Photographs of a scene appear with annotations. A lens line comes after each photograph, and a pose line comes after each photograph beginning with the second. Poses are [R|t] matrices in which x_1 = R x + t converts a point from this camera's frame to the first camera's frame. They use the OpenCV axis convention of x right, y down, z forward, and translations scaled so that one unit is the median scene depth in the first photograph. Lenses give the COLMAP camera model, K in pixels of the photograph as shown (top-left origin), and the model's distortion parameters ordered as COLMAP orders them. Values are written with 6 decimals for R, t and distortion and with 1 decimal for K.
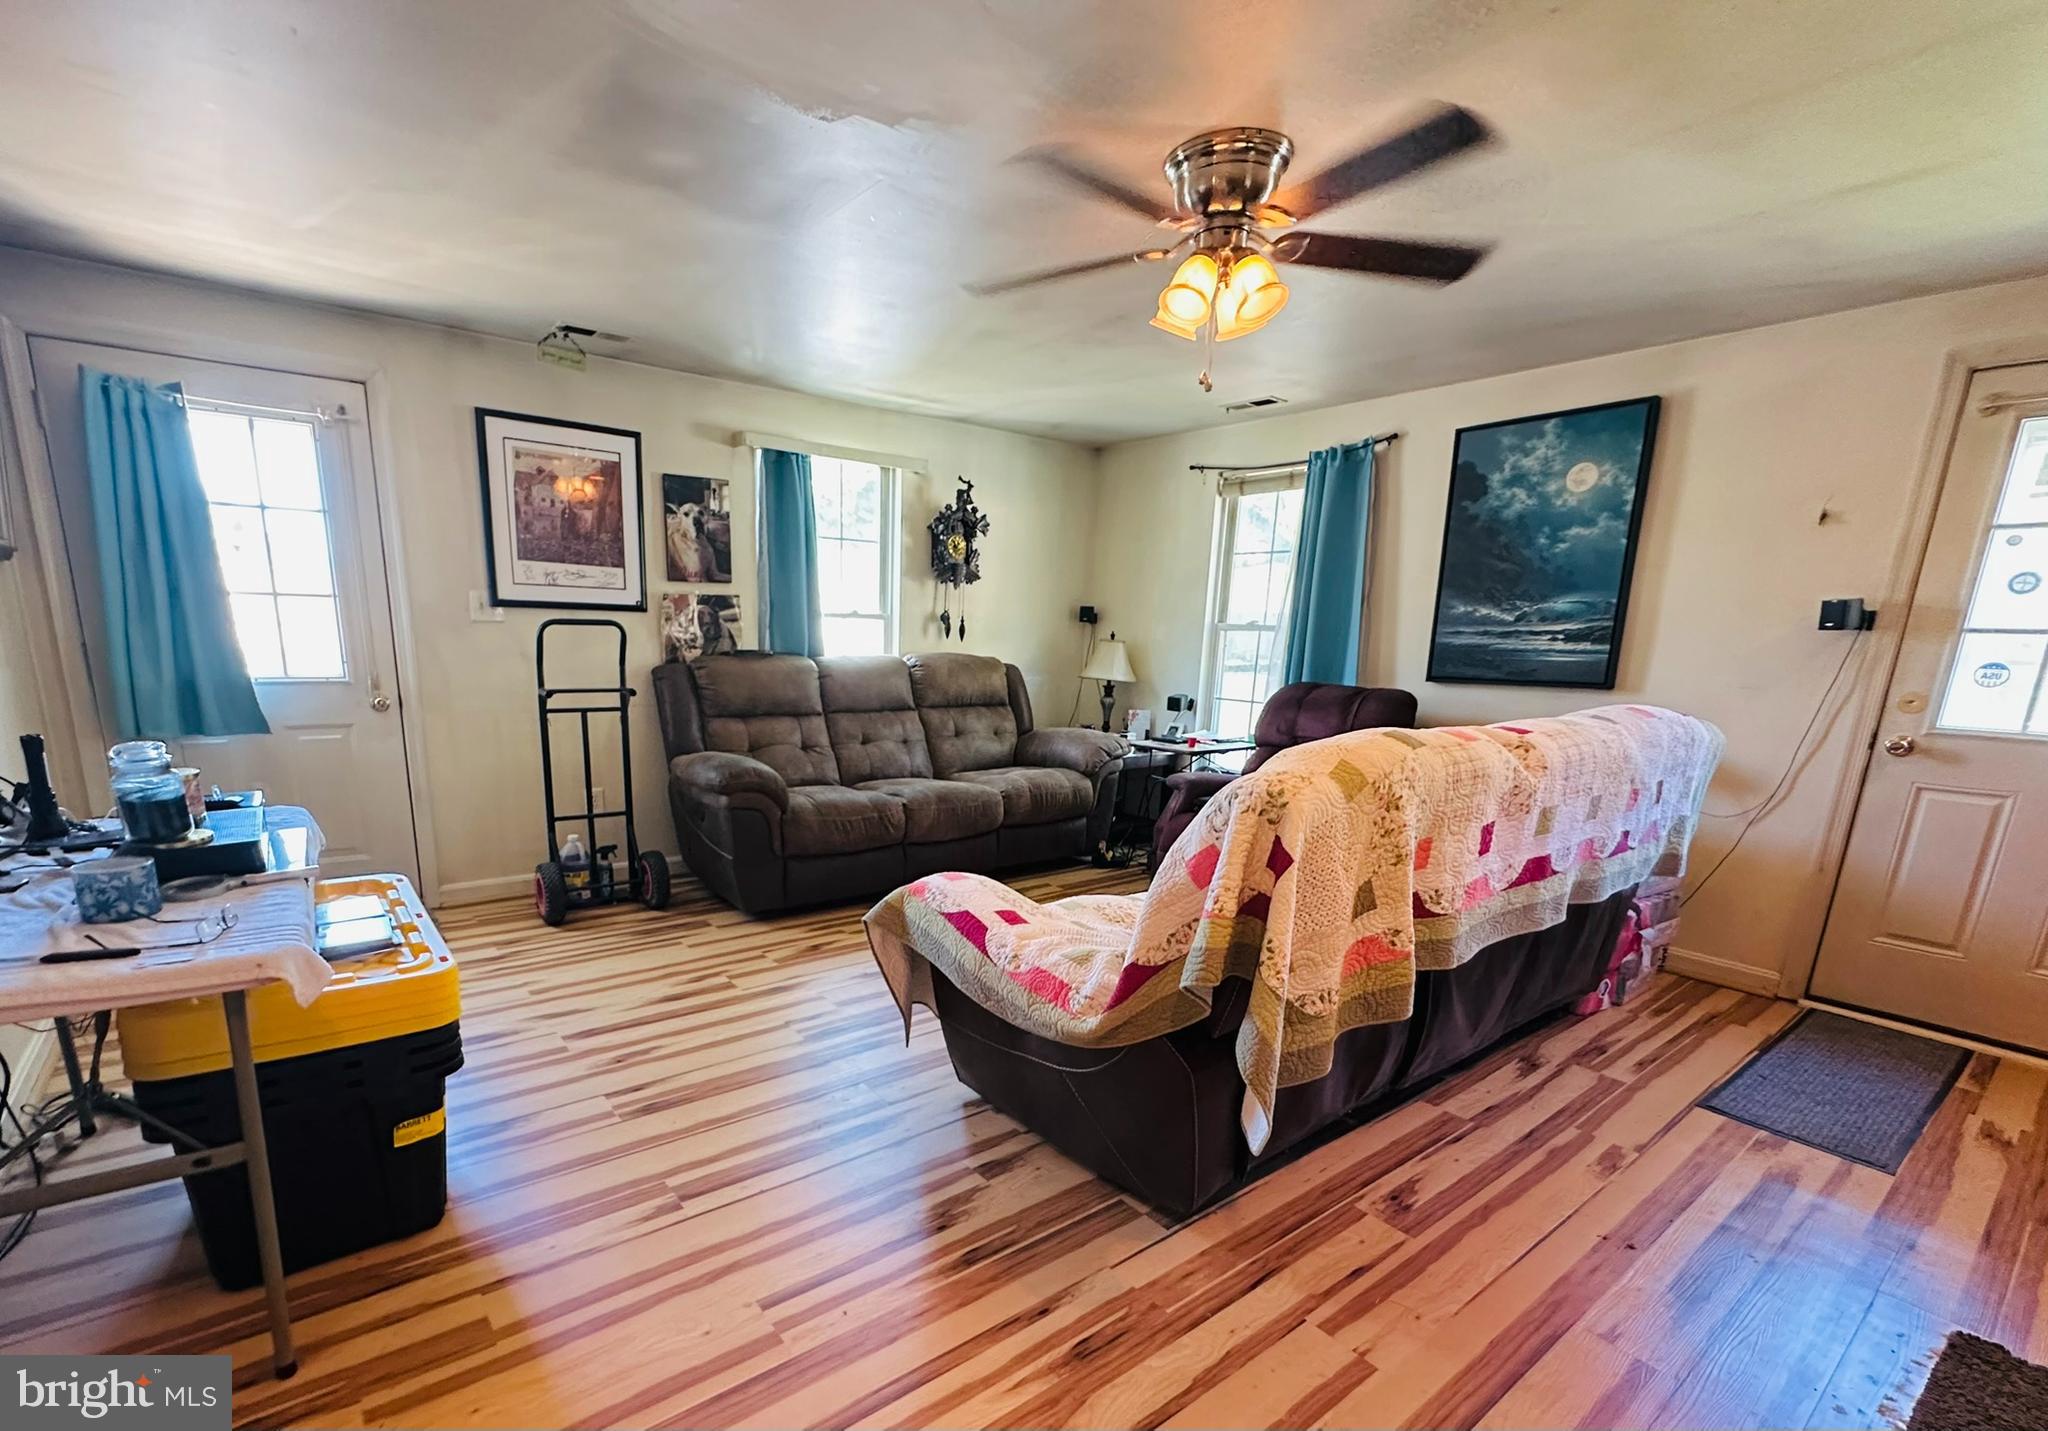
lens RADIAL K [[906.9, 0, 942.3], [0, 906.9, 843.7], [0, 0, 1]] dist [-0.003054, 0.000199]
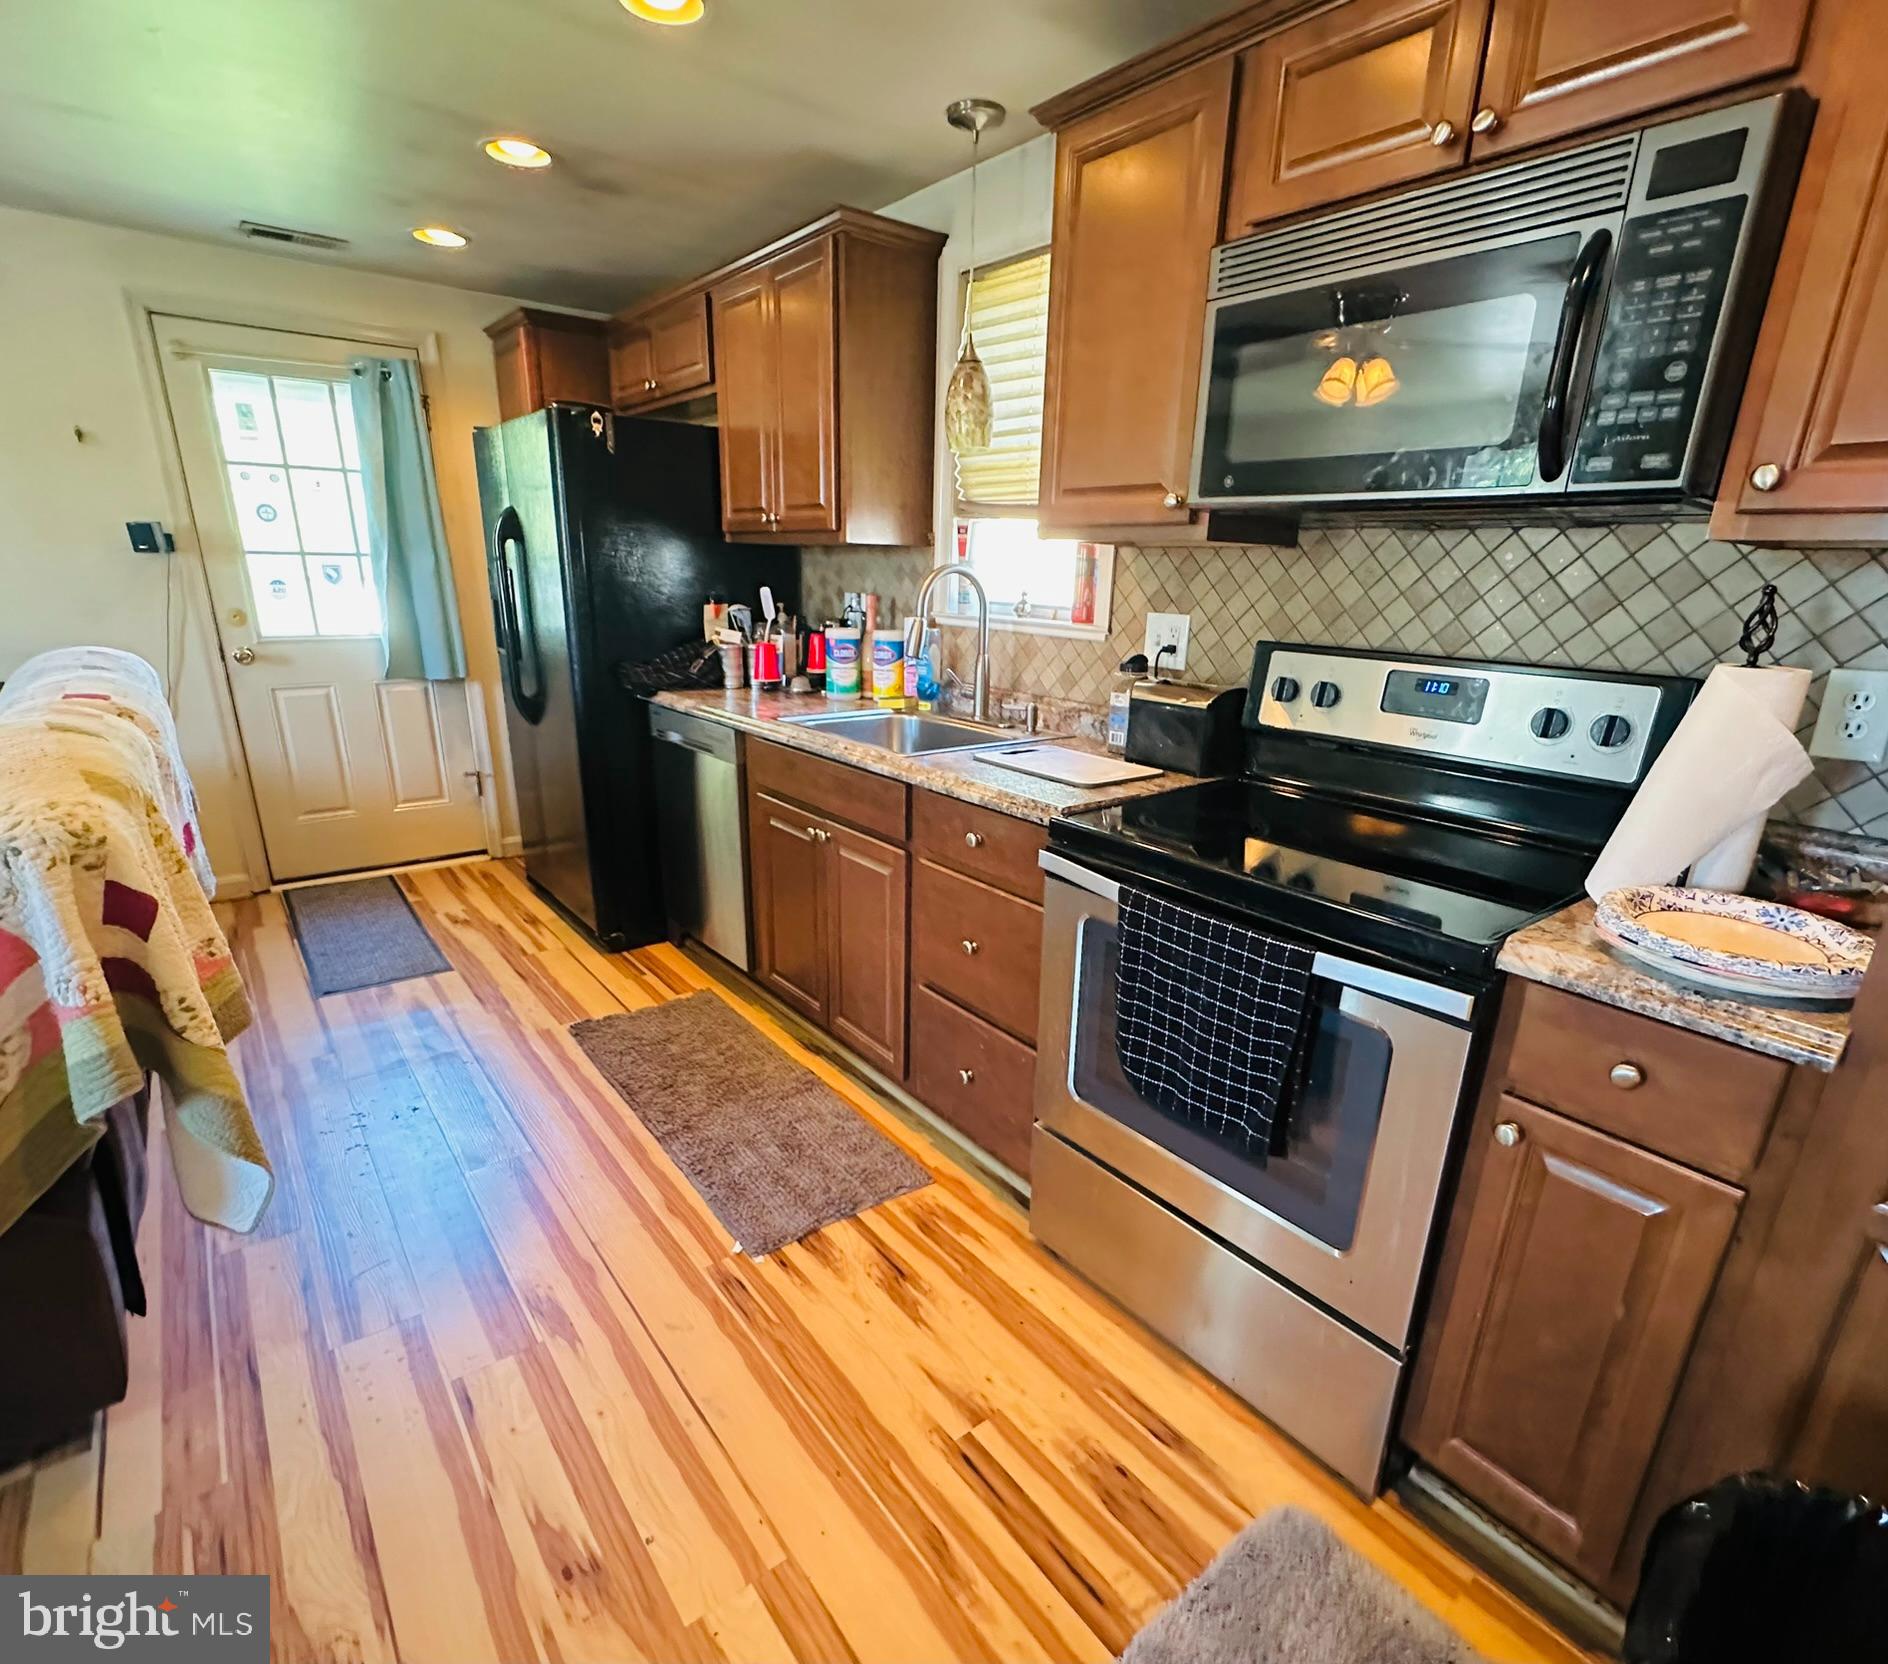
lens RADIAL K [[946.8, 0, 945.3], [0, 946.8, 889.1], [0, 0, 1]] dist [-0.004651, -0.000066]
pose [[-0.035507, -0.348648, 0.936581, -0.162830], [0.208589, 0.913945, 0.348130, -0.052429], [-0.977359, 0.207721, 0.040273, 0.103200]]
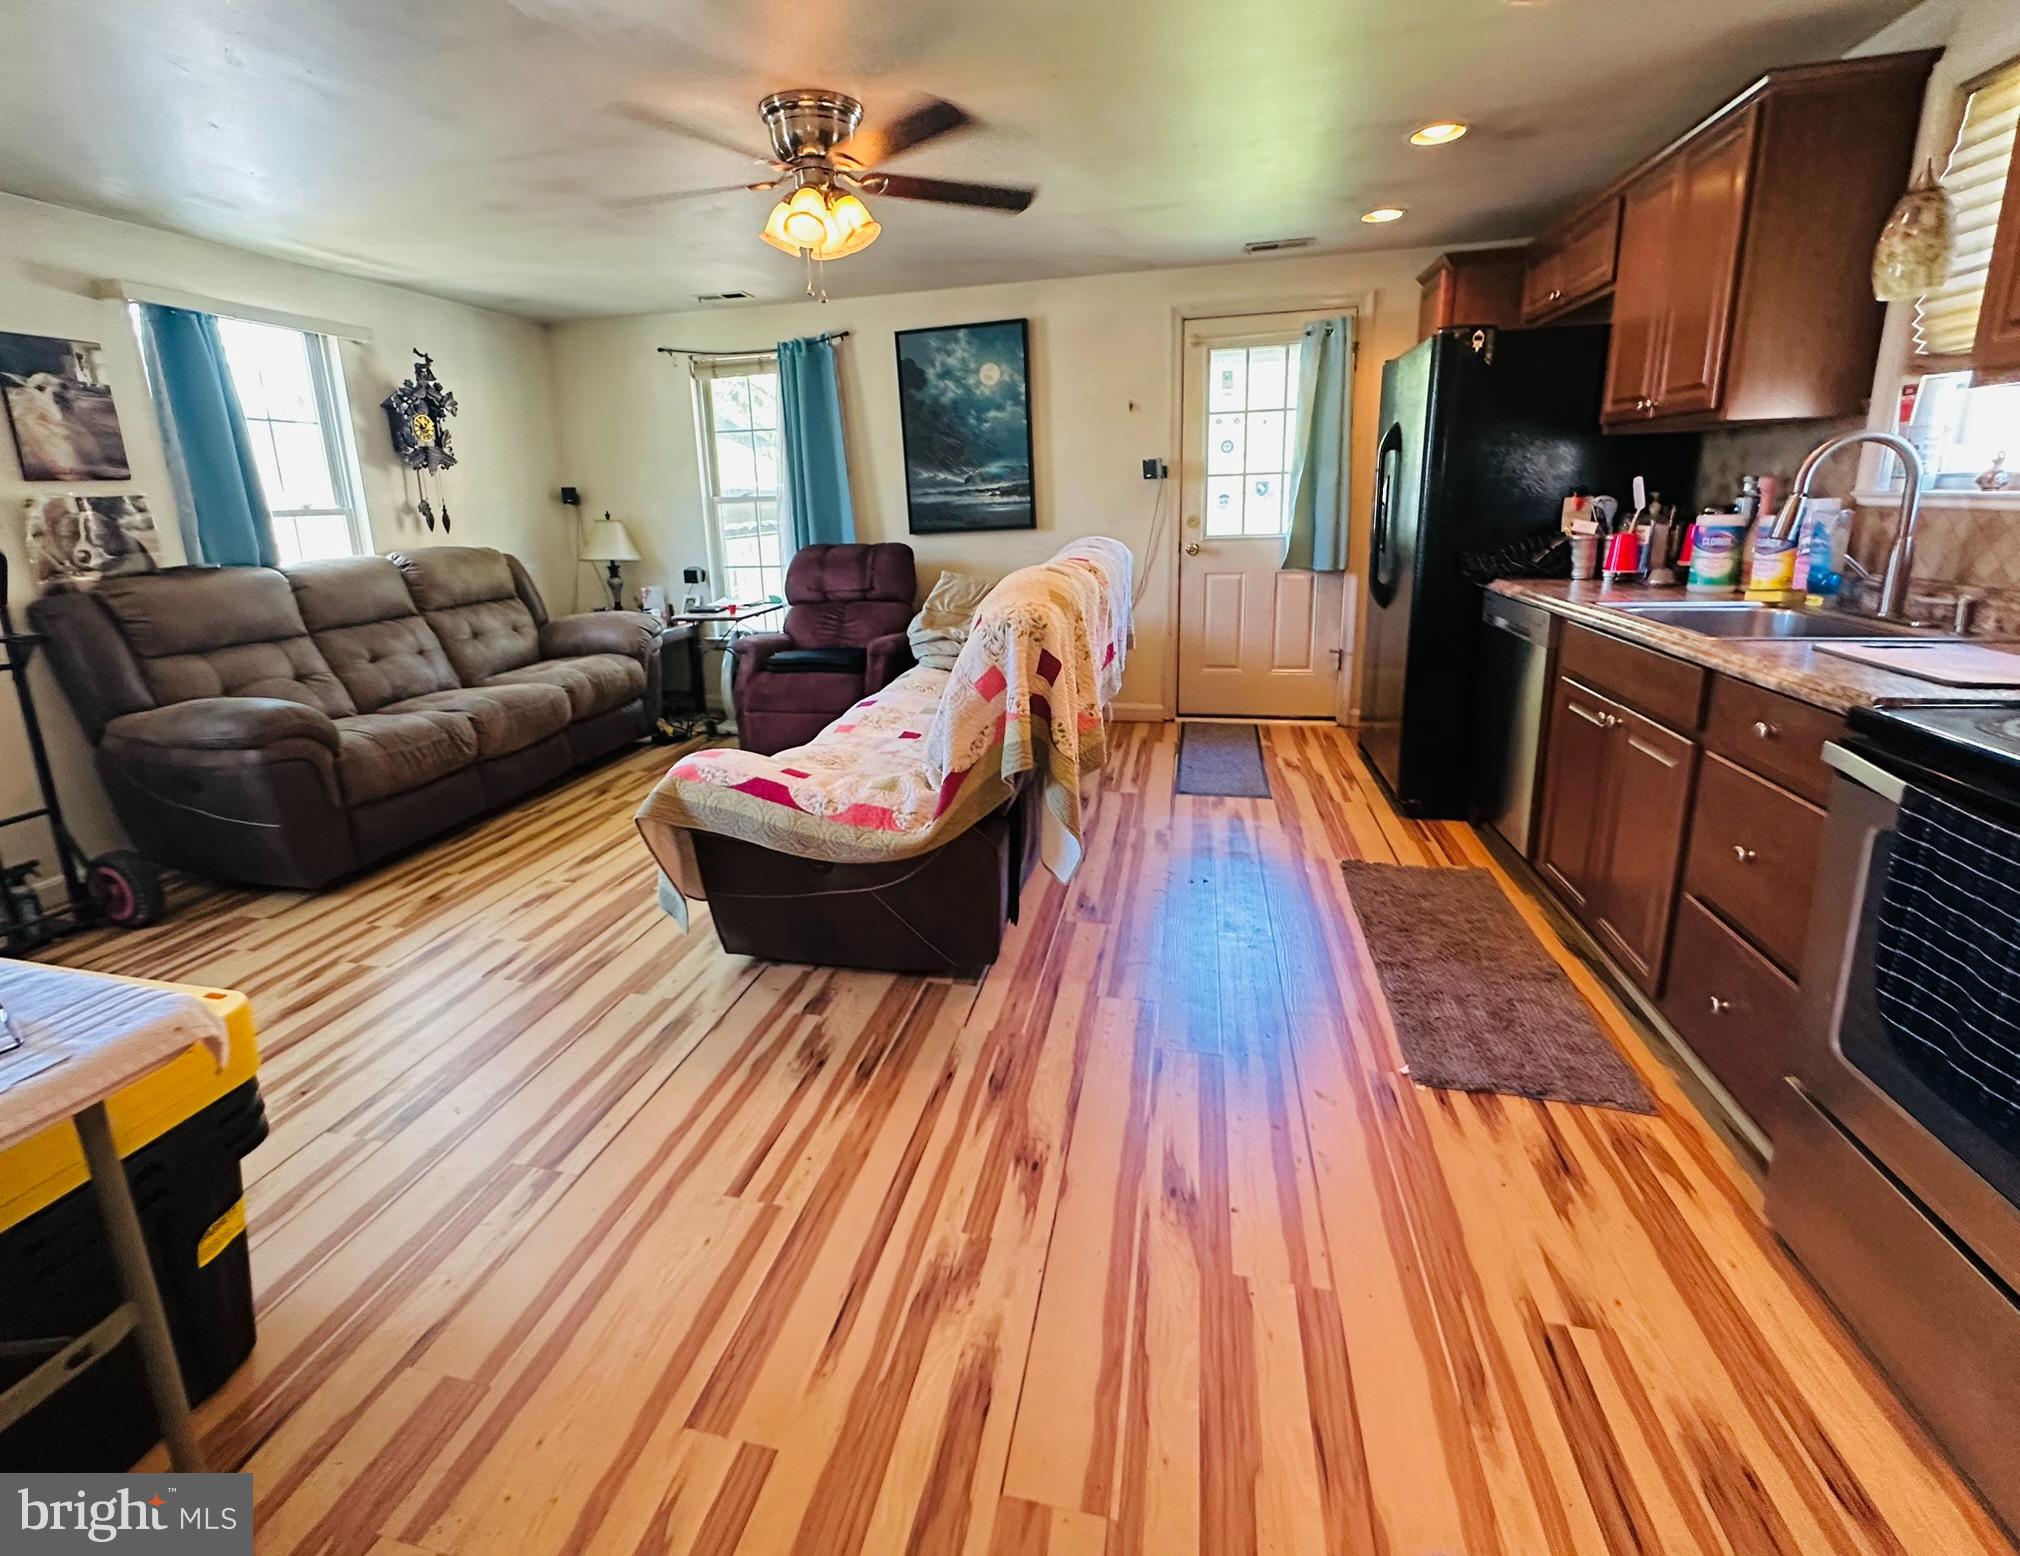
lens RADIAL K [[907.6, 0, 968.5], [0, 907.6, 698.9], [0, 0, 1]] dist [-0.002214, -0.000411]
pose [[0.762837, -0.192253, 0.617348, -0.221709], [0.202214, 0.977816, 0.054640, -0.012678], [-0.614157, 0.083155, 0.784791, 0.003123]]
